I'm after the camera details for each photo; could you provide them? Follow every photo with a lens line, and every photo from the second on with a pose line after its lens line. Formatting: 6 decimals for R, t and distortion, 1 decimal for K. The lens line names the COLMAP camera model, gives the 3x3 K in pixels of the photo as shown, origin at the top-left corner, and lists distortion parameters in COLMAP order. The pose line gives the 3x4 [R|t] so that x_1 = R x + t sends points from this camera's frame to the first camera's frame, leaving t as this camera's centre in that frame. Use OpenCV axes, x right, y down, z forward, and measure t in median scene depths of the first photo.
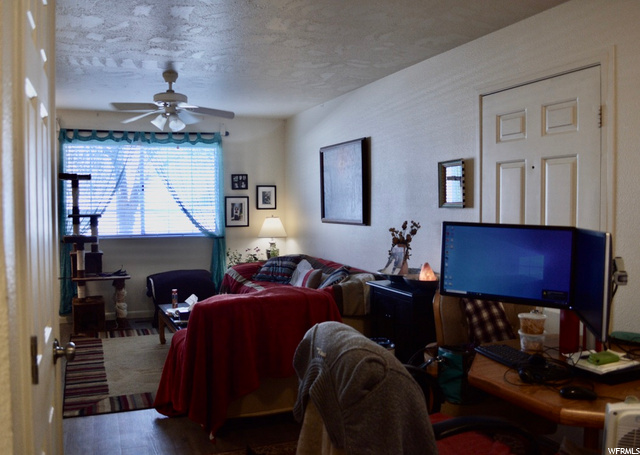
lens RADIAL K [[598.6, 0, 319.0], [0, 598.6, 225.5], [0, 0, 1]] dist [0.006465, 0.000000]
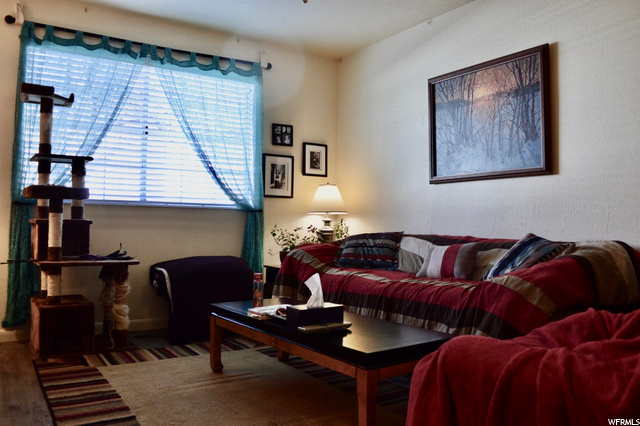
lens RADIAL K [[511.8, 0, 321.2], [0, 511.8, 212.1], [0, 0, 1]] dist [-0.040010, -0.005643]
pose [[0.970736, 0.025441, 0.238798, -0.242642], [-0.005590, 0.996497, -0.083442, 0.073043], [-0.240084, 0.079666, 0.967478, 0.424988]]
